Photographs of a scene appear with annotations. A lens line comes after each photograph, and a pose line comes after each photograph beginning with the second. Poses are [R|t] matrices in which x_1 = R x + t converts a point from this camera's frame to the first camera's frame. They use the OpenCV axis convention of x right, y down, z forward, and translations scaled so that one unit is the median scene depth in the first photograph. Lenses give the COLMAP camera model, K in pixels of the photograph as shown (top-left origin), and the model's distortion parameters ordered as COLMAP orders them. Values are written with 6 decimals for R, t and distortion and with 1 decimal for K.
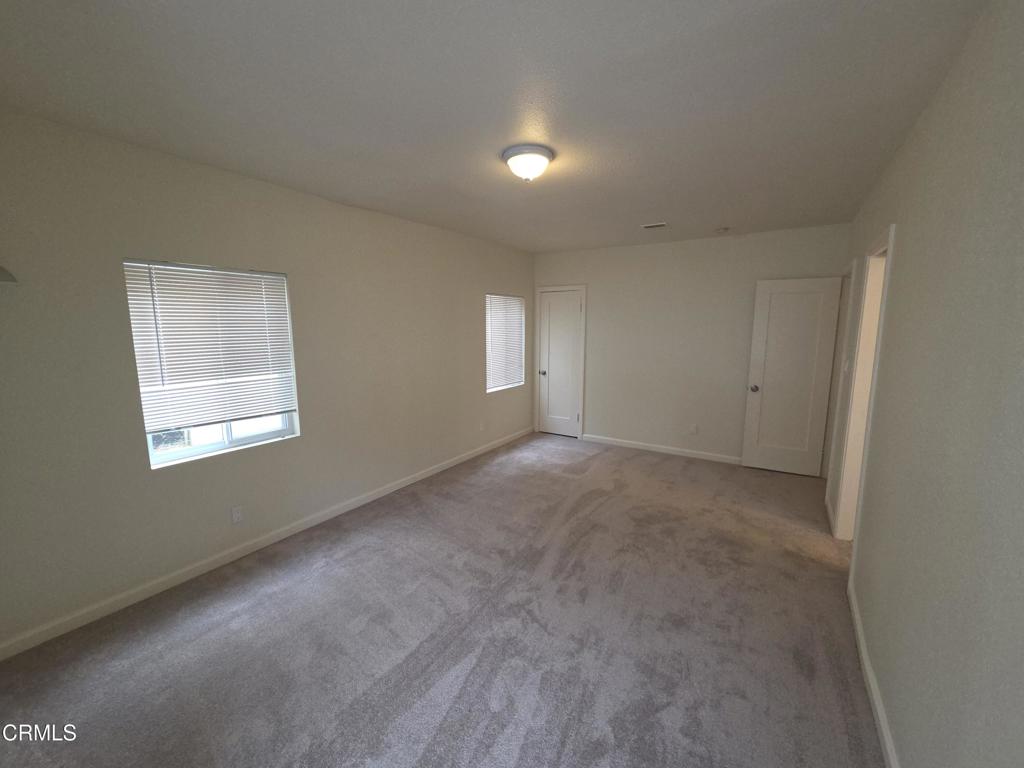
lens RADIAL K [[416.4, 0, 514.3], [0, 416.4, 381.9], [0, 0, 1]] dist [0.000755, -0.000155]
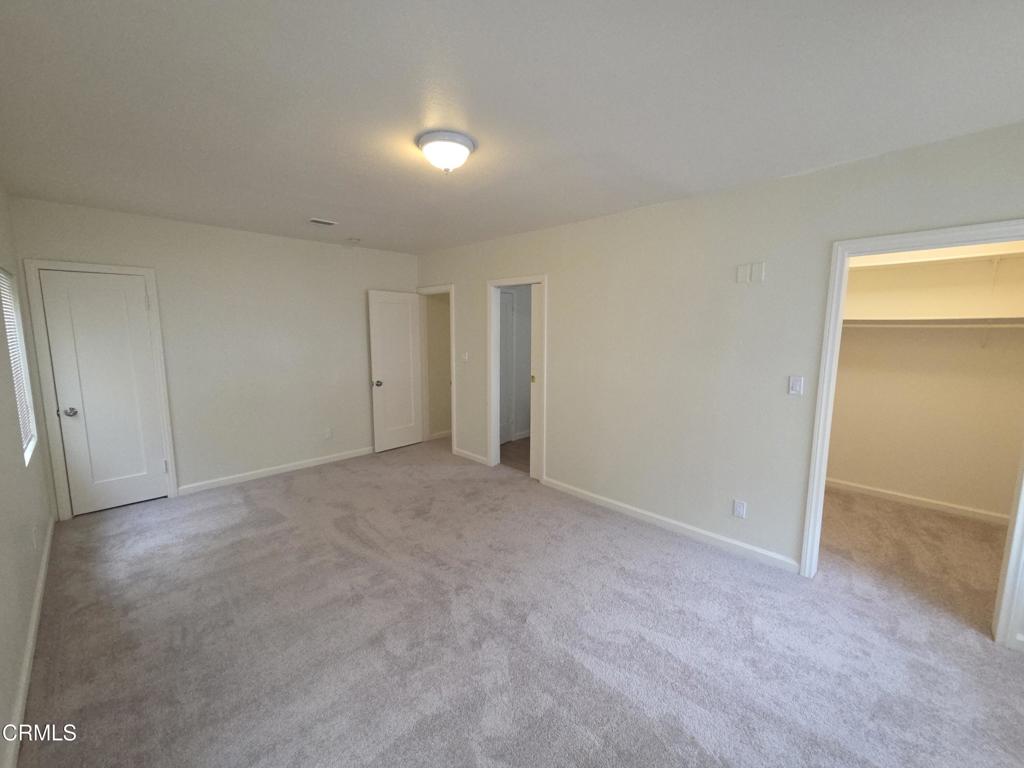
lens RADIAL K [[416.4, 0, 514.3], [0, 416.4, 381.9], [0, 0, 1]] dist [0.000755, -0.000155]
pose [[0.214371, -0.124265, 0.968815, -0.465980], [0.132984, 0.986351, 0.097089, -0.050295], [-0.967657, 0.108024, 0.227971, 0.374868]]
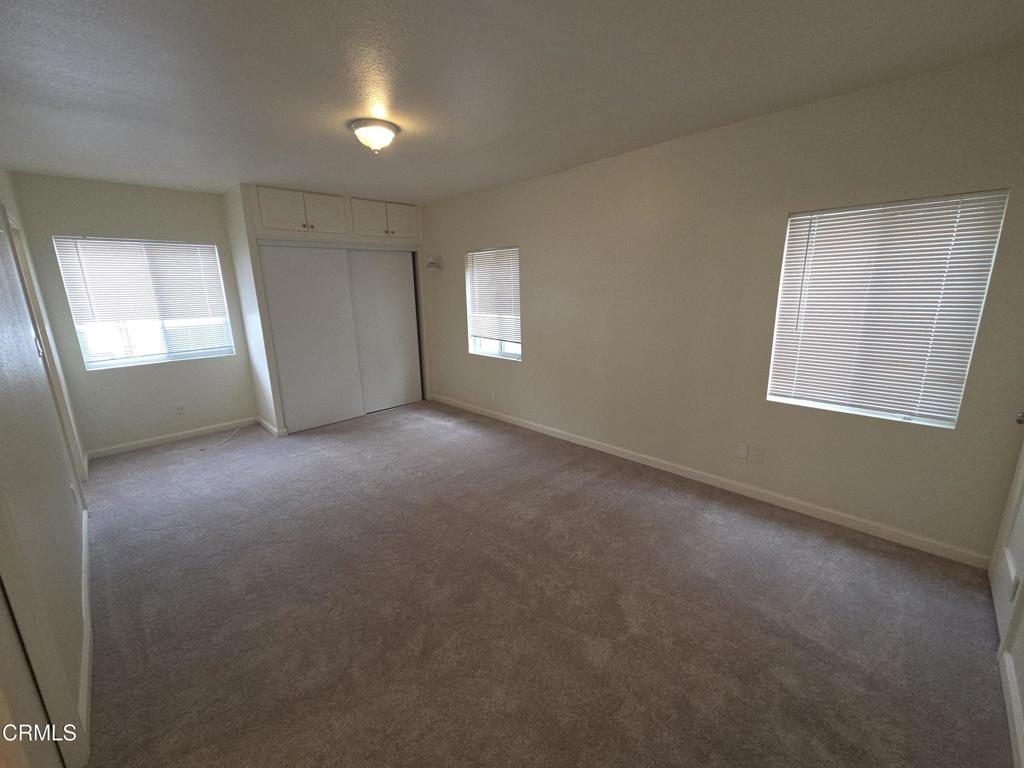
lens RADIAL K [[416.4, 0, 514.3], [0, 416.4, 381.9], [0, 0, 1]] dist [0.000755, -0.000155]
pose [[-0.209260, 0.234751, -0.949264, 0.598862], [-0.108107, 0.959252, 0.261052, -0.120742], [0.971866, 0.157250, -0.175355, 0.860646]]
